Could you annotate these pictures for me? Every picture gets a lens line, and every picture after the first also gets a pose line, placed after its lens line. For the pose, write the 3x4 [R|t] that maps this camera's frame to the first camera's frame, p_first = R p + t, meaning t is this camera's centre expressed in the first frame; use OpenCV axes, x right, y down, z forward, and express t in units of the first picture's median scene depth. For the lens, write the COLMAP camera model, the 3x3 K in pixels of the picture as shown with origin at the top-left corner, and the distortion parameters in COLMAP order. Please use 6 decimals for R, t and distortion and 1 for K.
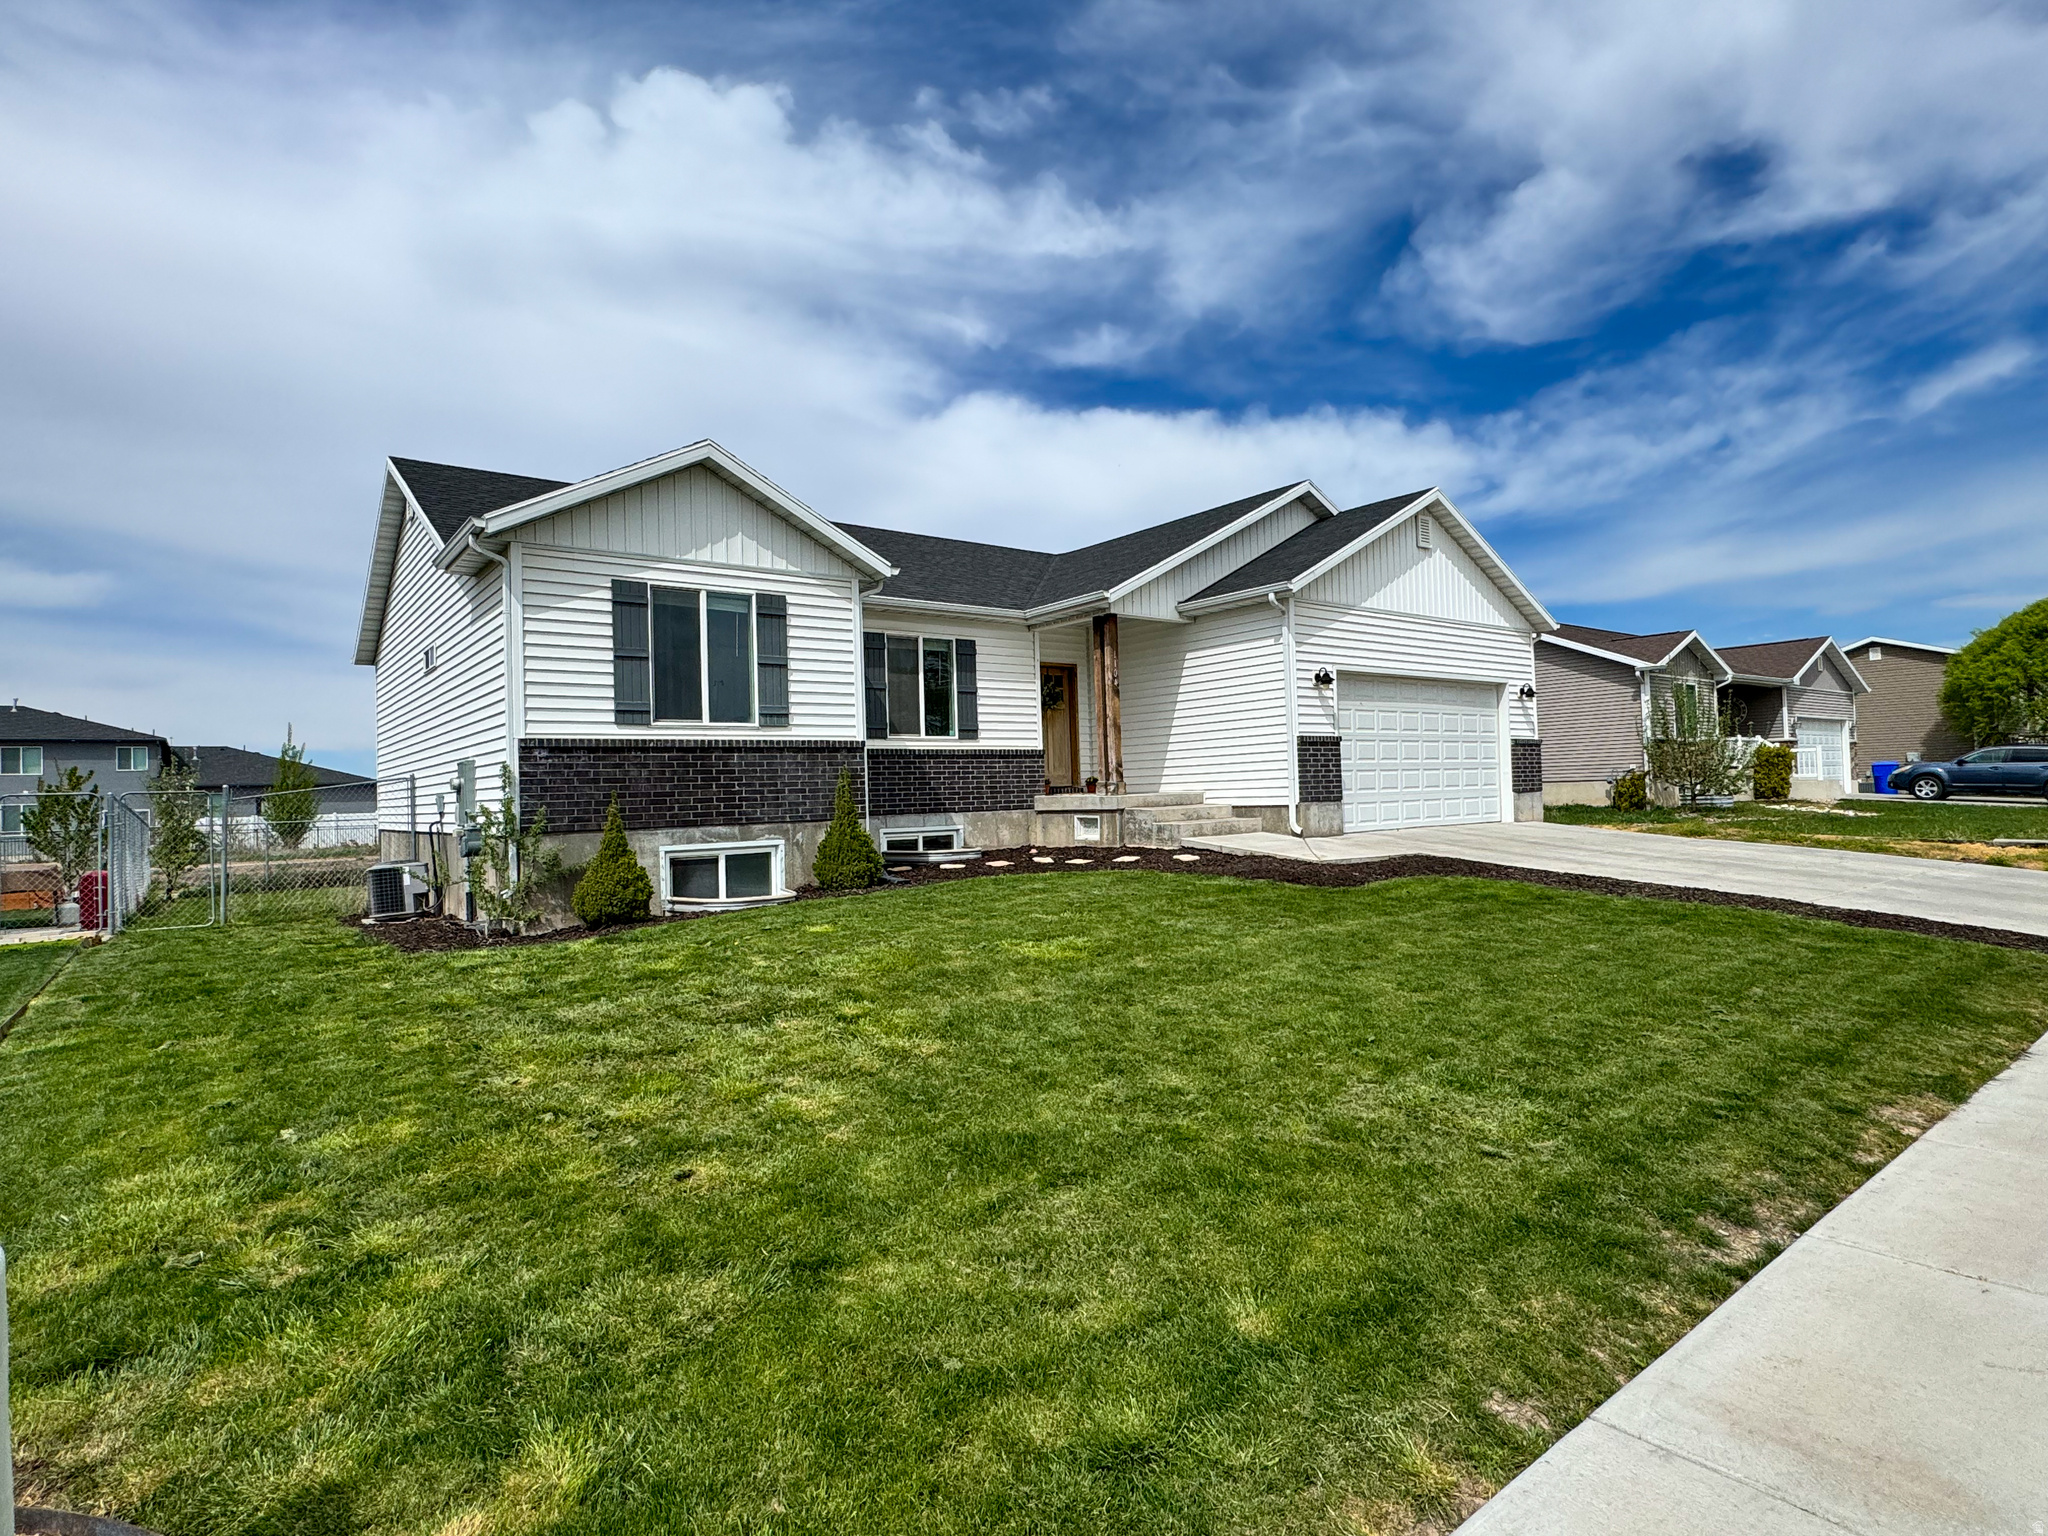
lens RADIAL K [[1063.3, 0, 1024.0], [0, 1063.3, 768.0], [0, 0, 1]] dist [-0.000324, 0.000010]
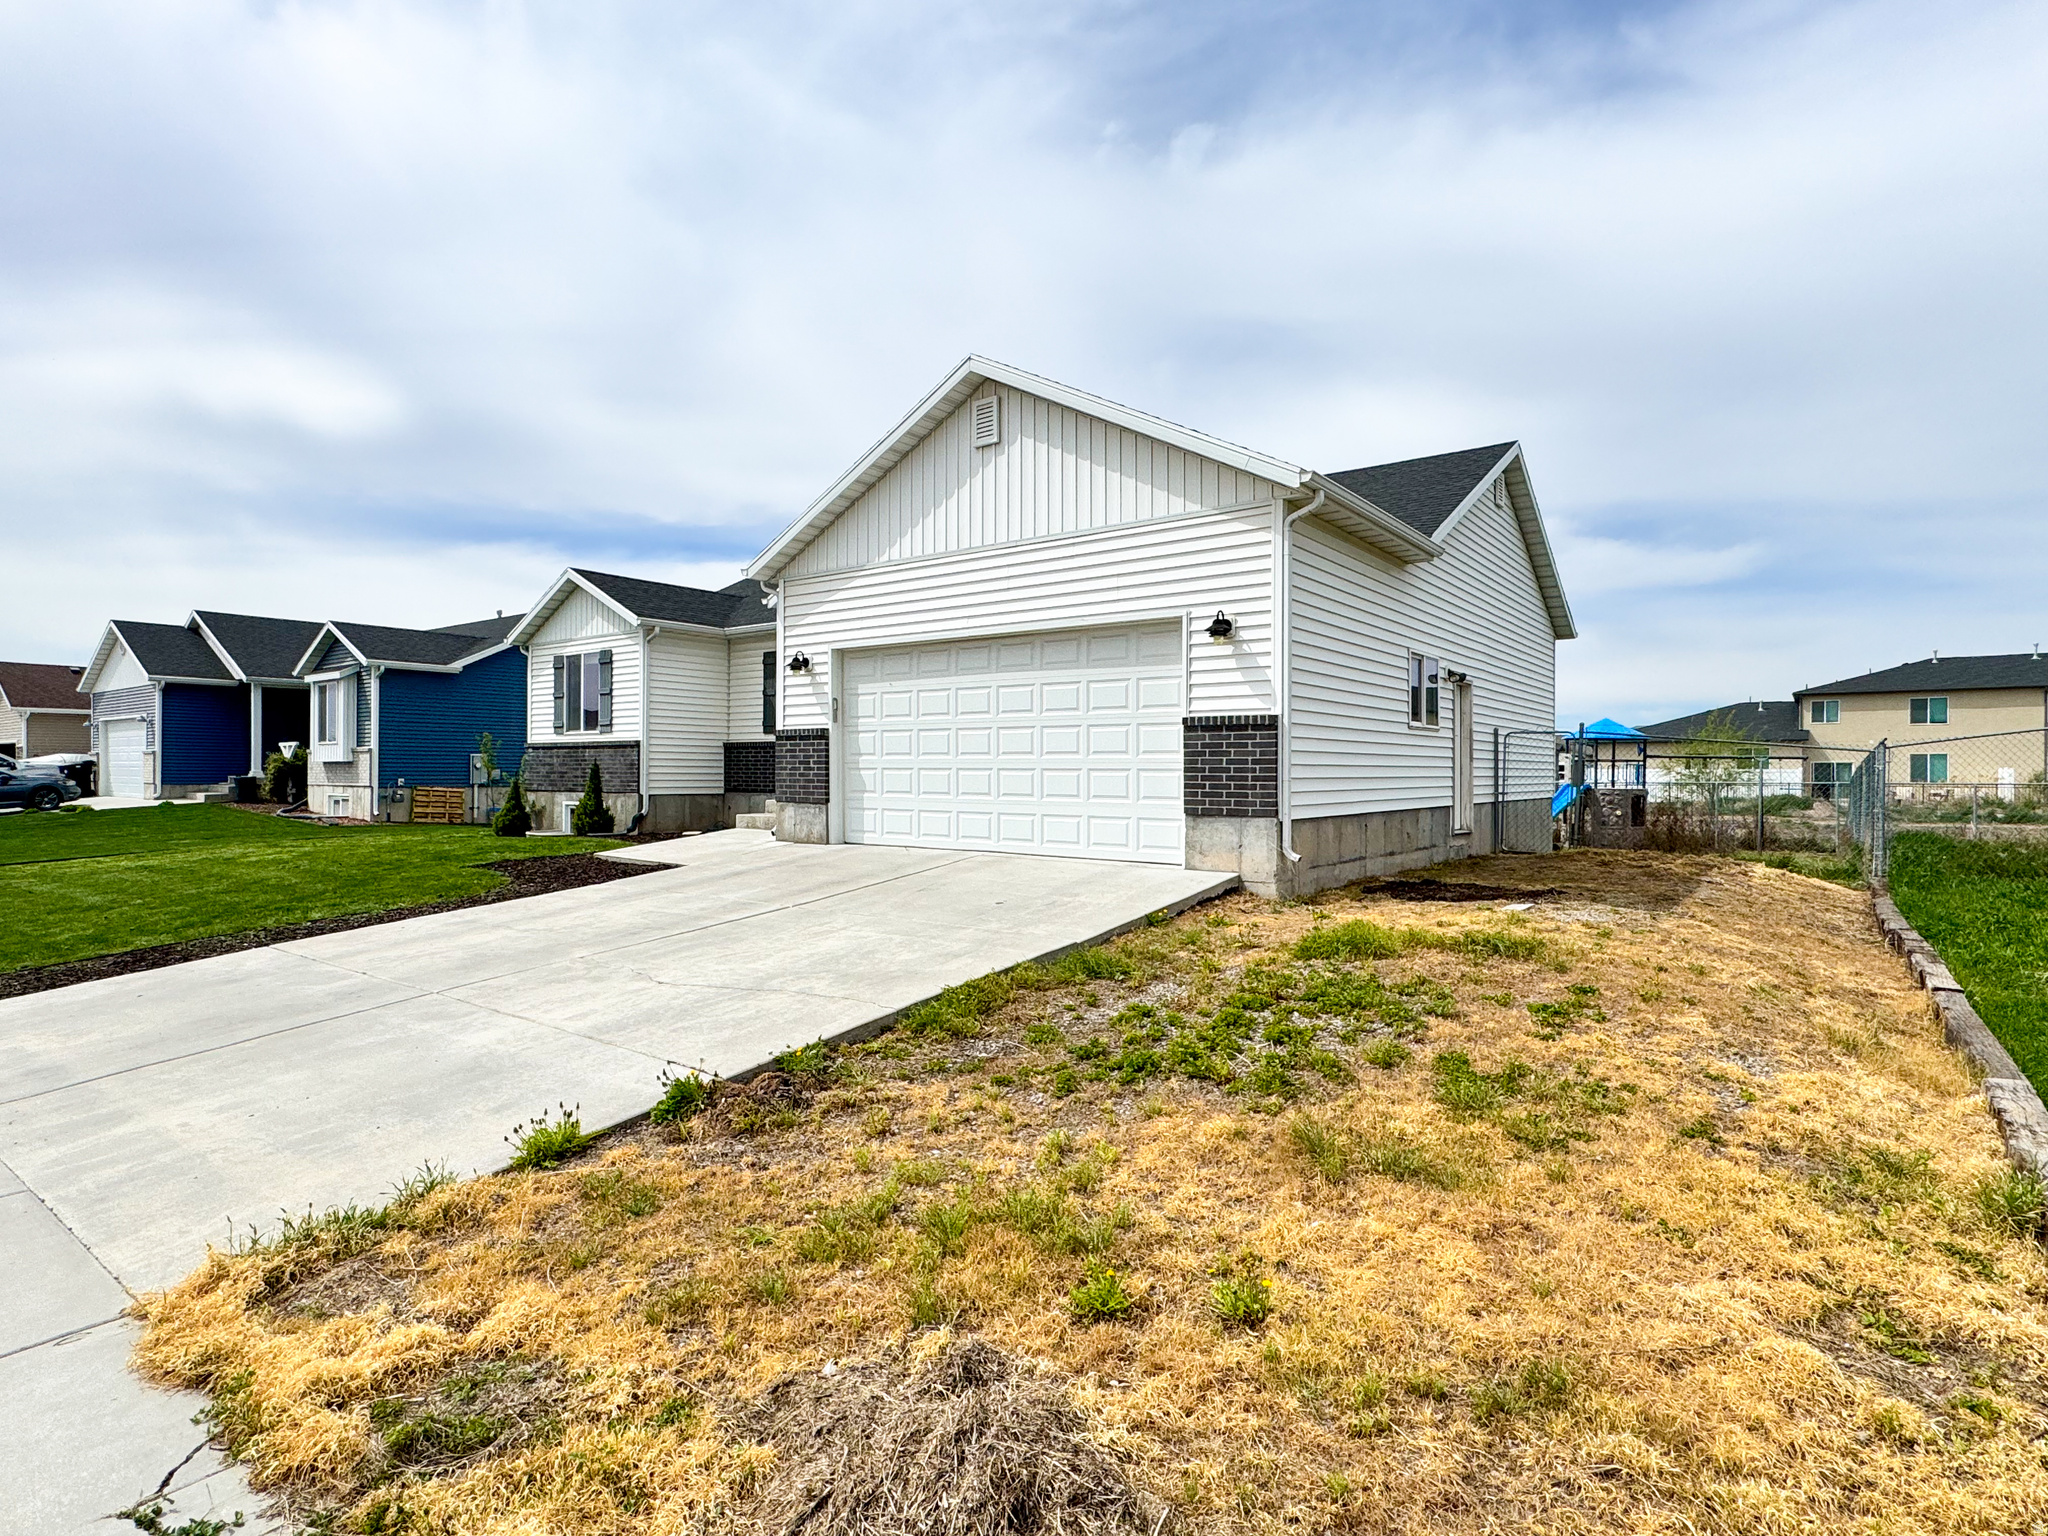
lens RADIAL K [[1063.3, 0, 1024.0], [0, 1063.3, 768.0], [0, 0, 1]] dist [-0.000324, 0.000010]
pose [[0.261654, 0.029340, -0.964716, 1.460252], [0.011712, 0.999368, 0.033571, -0.031235], [0.965091, -0.020083, 0.261145, 1.169908]]
